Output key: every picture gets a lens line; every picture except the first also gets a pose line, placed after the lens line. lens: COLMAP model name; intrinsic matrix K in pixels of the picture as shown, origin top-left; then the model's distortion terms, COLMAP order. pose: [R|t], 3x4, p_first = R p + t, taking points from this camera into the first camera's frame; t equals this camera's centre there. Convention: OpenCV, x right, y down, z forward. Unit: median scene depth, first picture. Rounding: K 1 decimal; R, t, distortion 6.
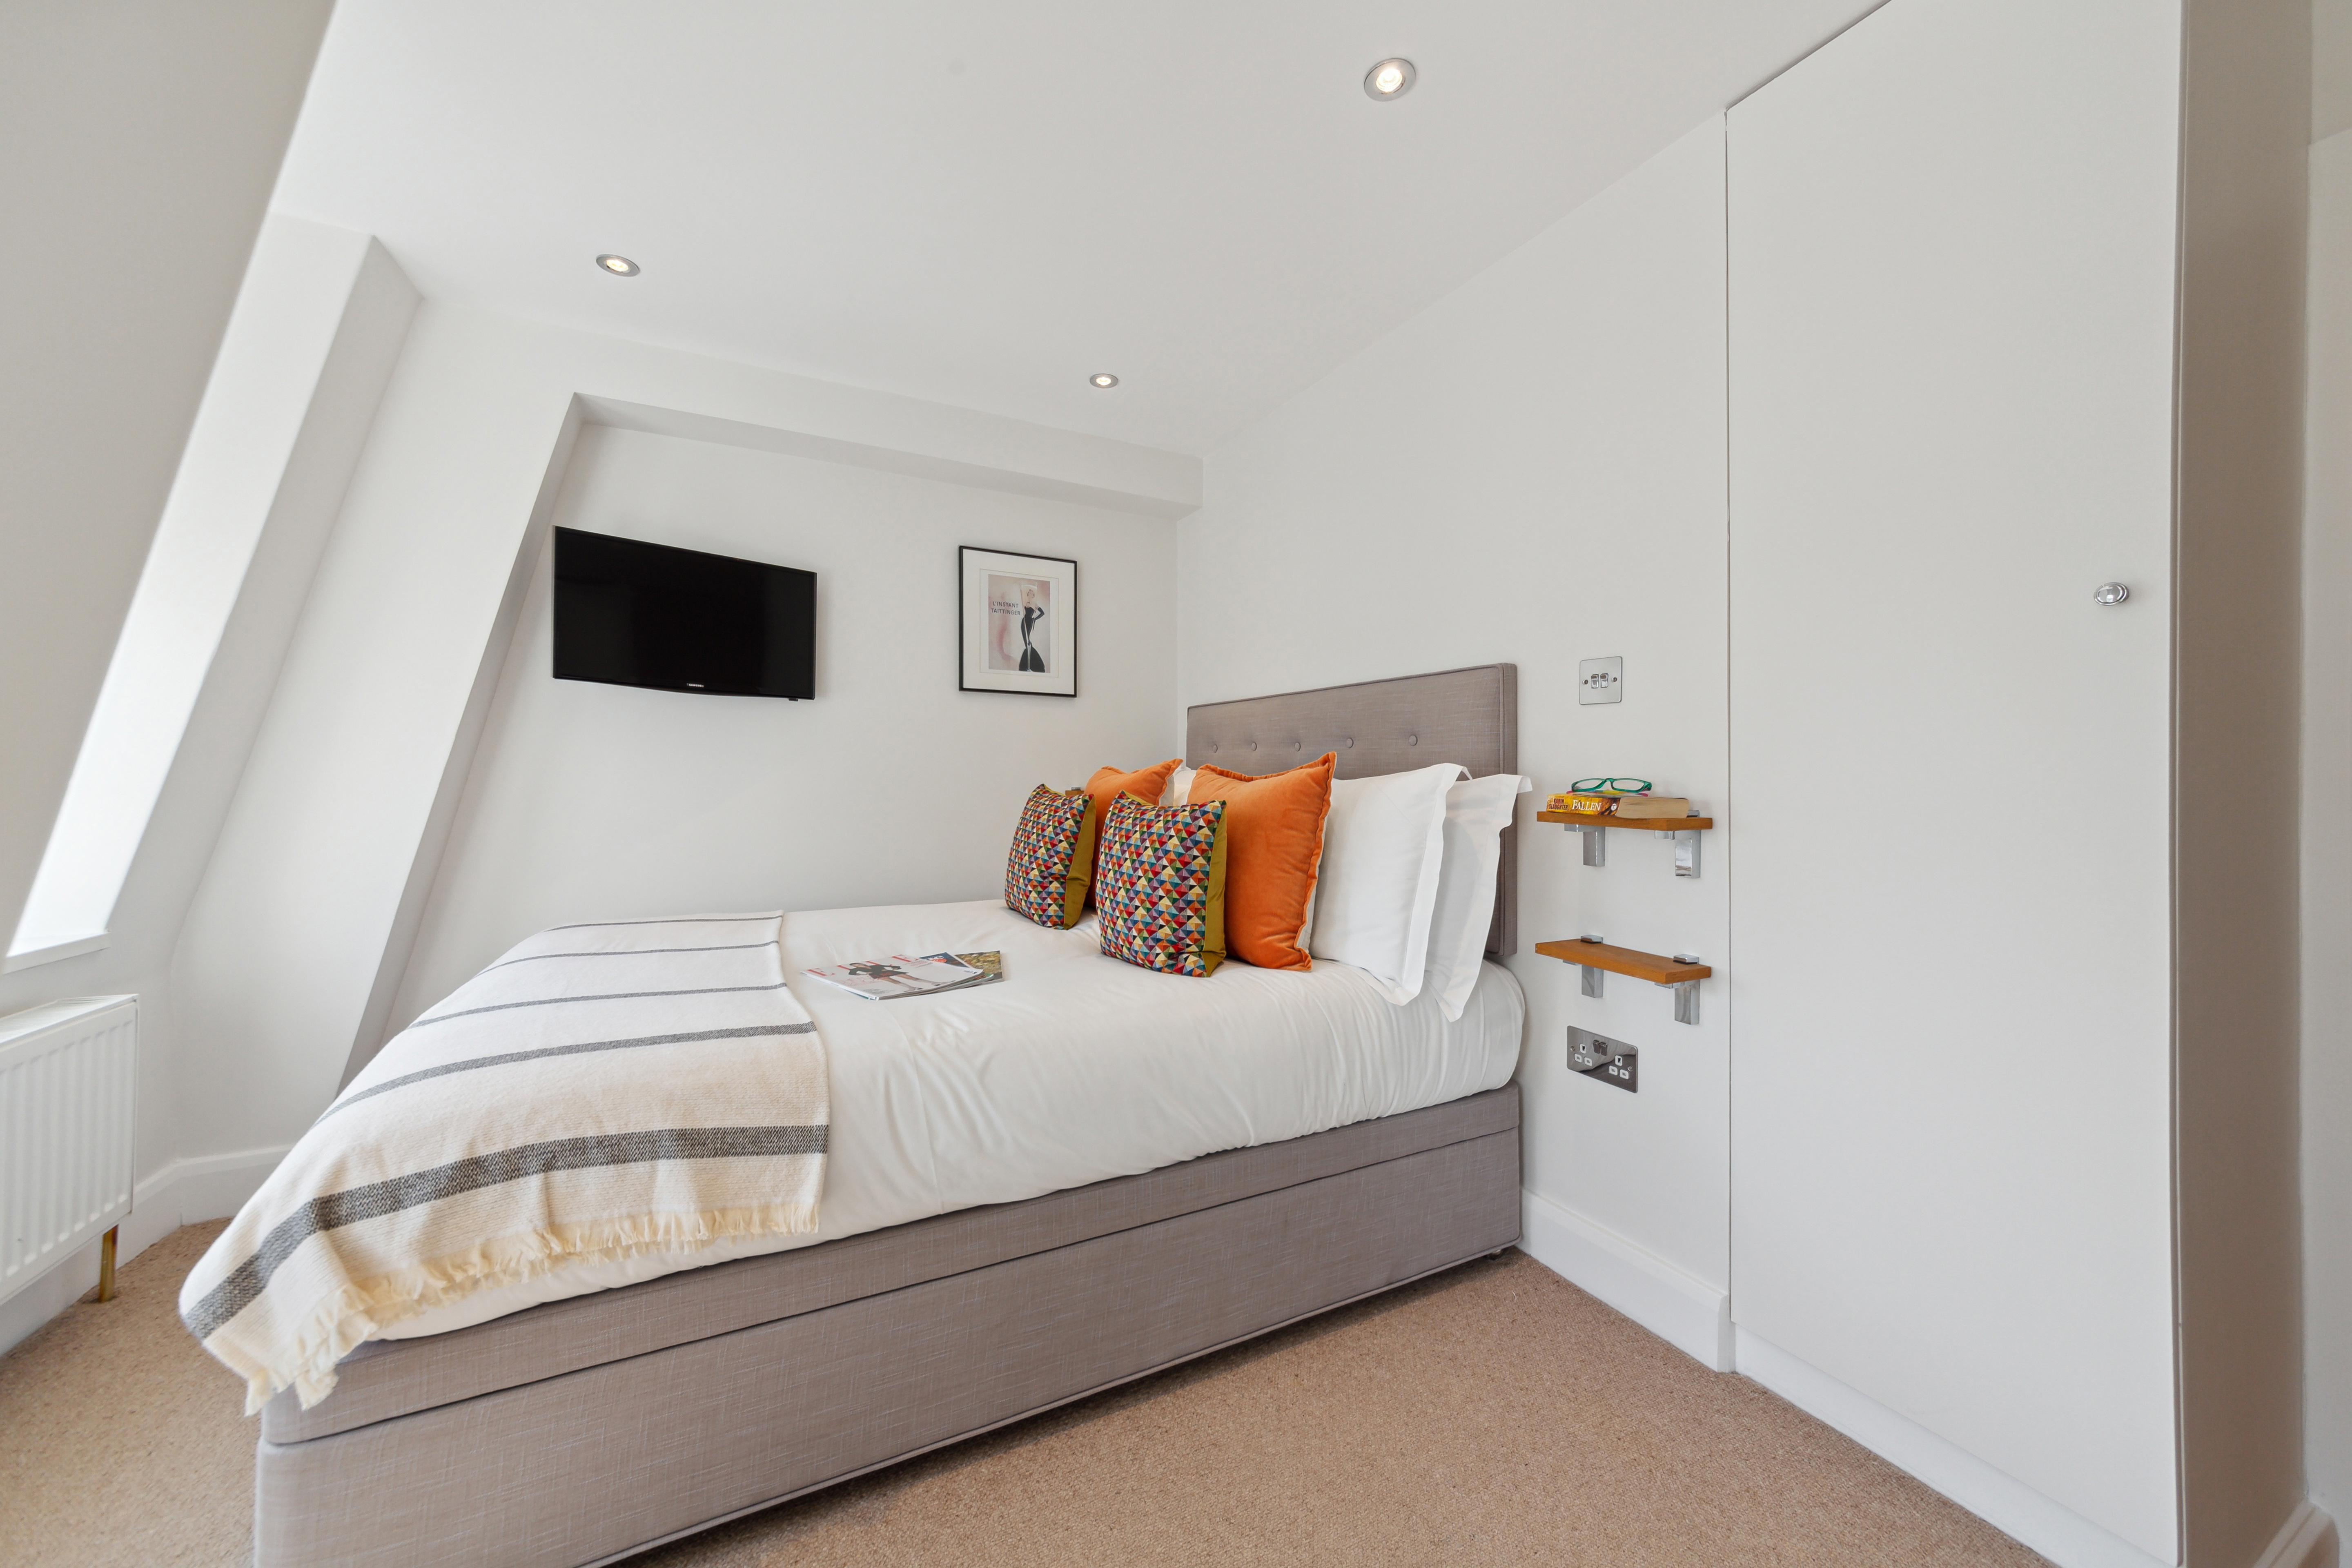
lens RADIAL K [[814.0, 0, 1139.9], [0, 814.0, 767.8], [0, 0, 1]] dist [-0.001820, 0.000281]
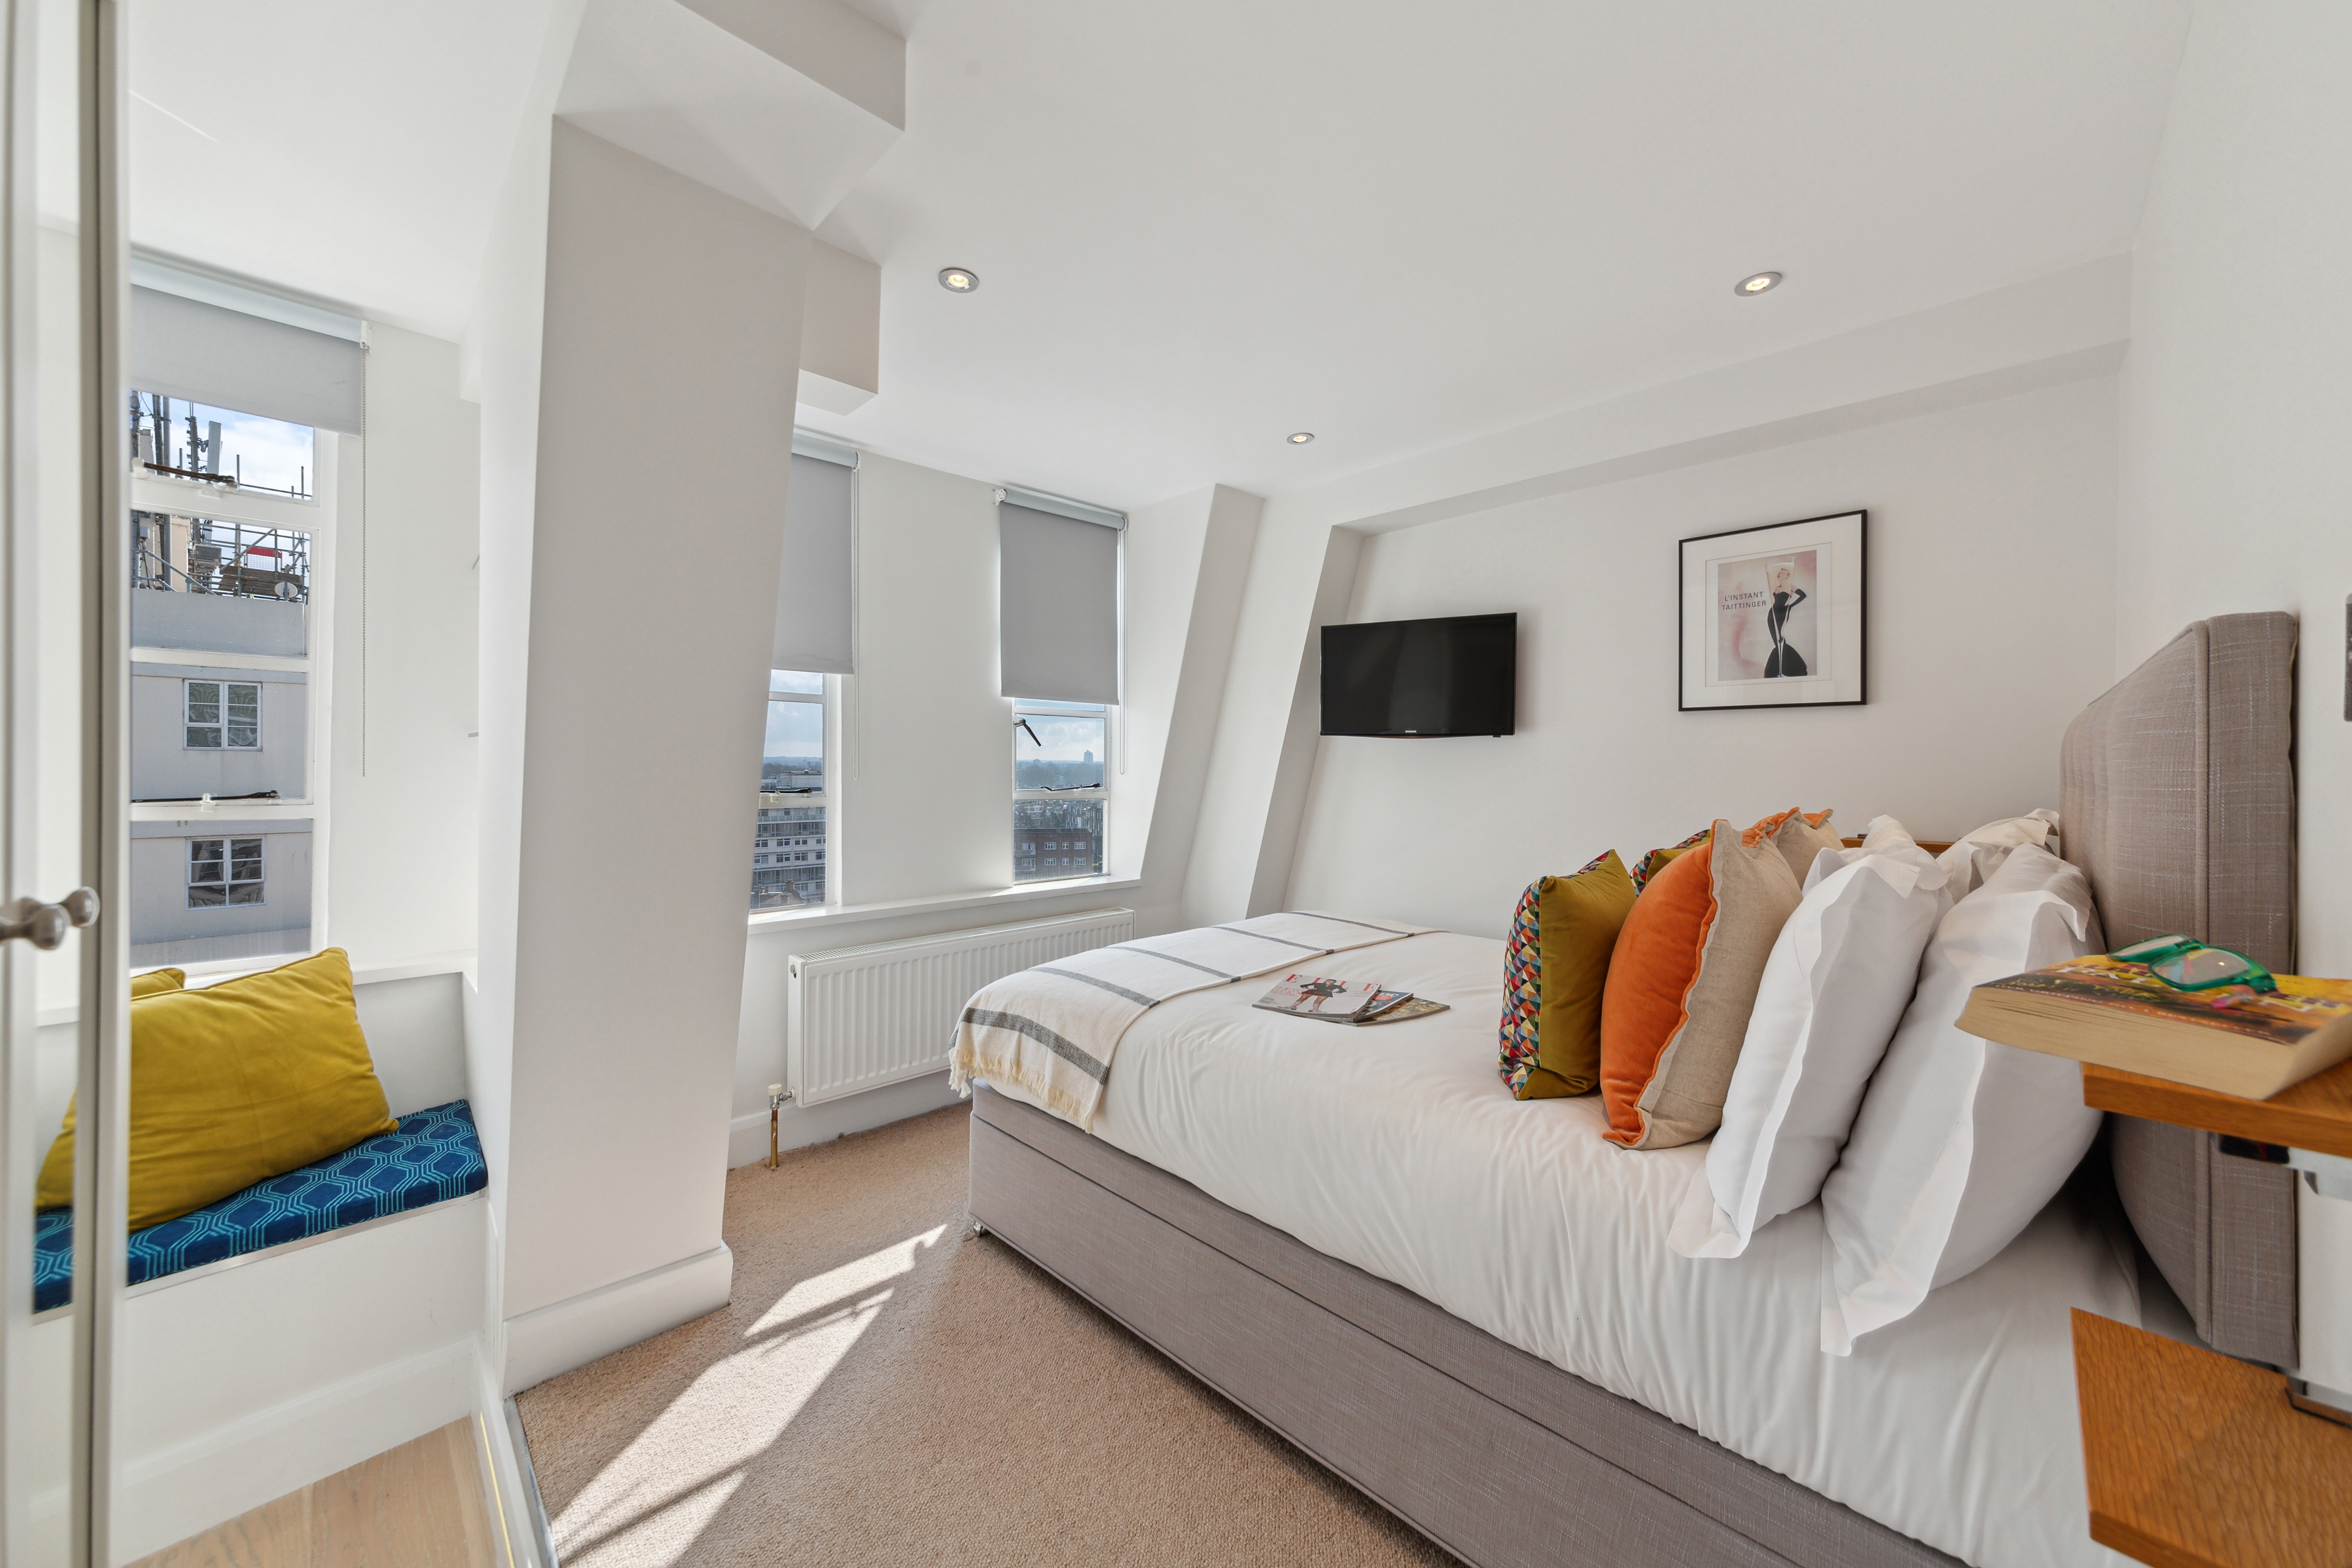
lens RADIAL K [[814.0, 0, 1206.1], [0, 814.0, 761.6], [0, 0, 1]] dist [-0.001820, 0.000281]
pose [[0.359368, -0.015830, -0.933062, 0.454172], [0.006601, 0.999874, -0.014421, -0.038780], [0.933173, -0.000977, 0.359427, 0.272849]]
